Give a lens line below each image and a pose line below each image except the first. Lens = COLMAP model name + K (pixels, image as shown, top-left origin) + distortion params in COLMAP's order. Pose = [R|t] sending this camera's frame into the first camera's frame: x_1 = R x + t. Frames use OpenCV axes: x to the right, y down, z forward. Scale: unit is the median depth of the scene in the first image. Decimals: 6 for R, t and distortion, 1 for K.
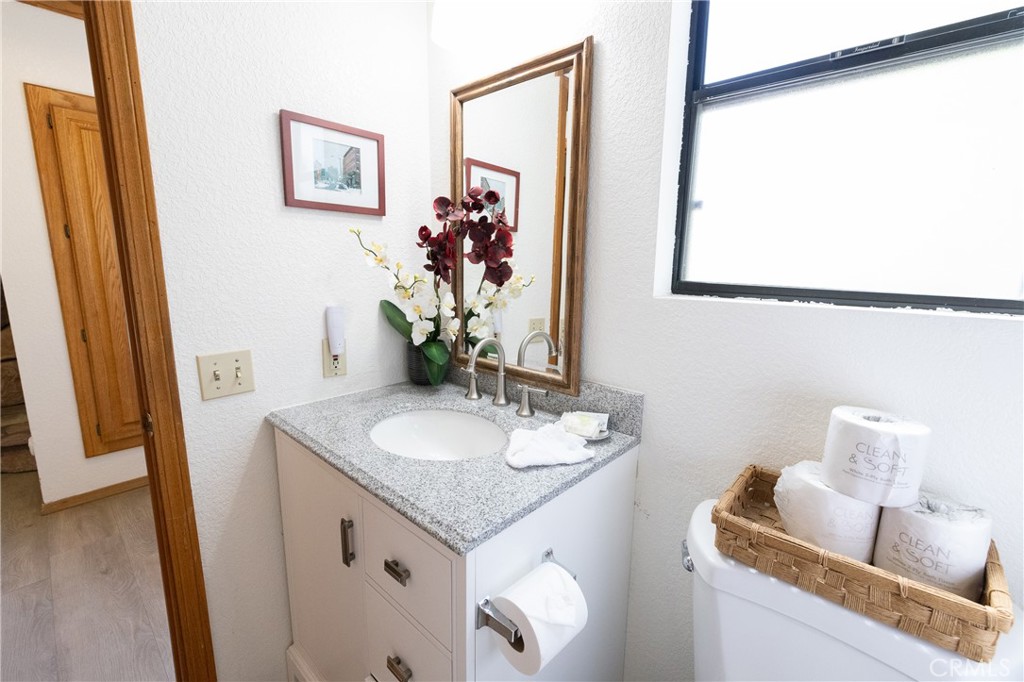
lens RADIAL K [[440.6, 0, 517.1], [0, 440.6, 339.3], [0, 0, 1]] dist [0.001304, -0.000378]
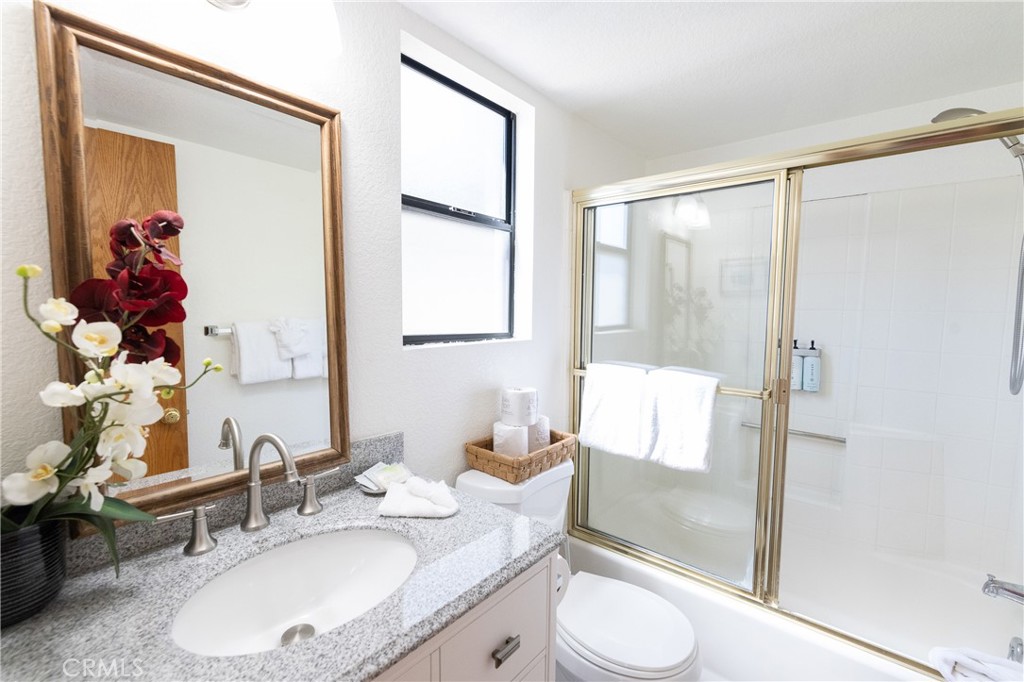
lens RADIAL K [[440.6, 0, 517.1], [0, 440.6, 339.3], [0, 0, 1]] dist [0.001304, -0.000378]
pose [[-0.042530, -0.079881, 0.995897, -1.045751], [0.169428, 0.981785, 0.085984, -0.196832], [-0.984624, 0.172390, -0.028221, 0.786318]]
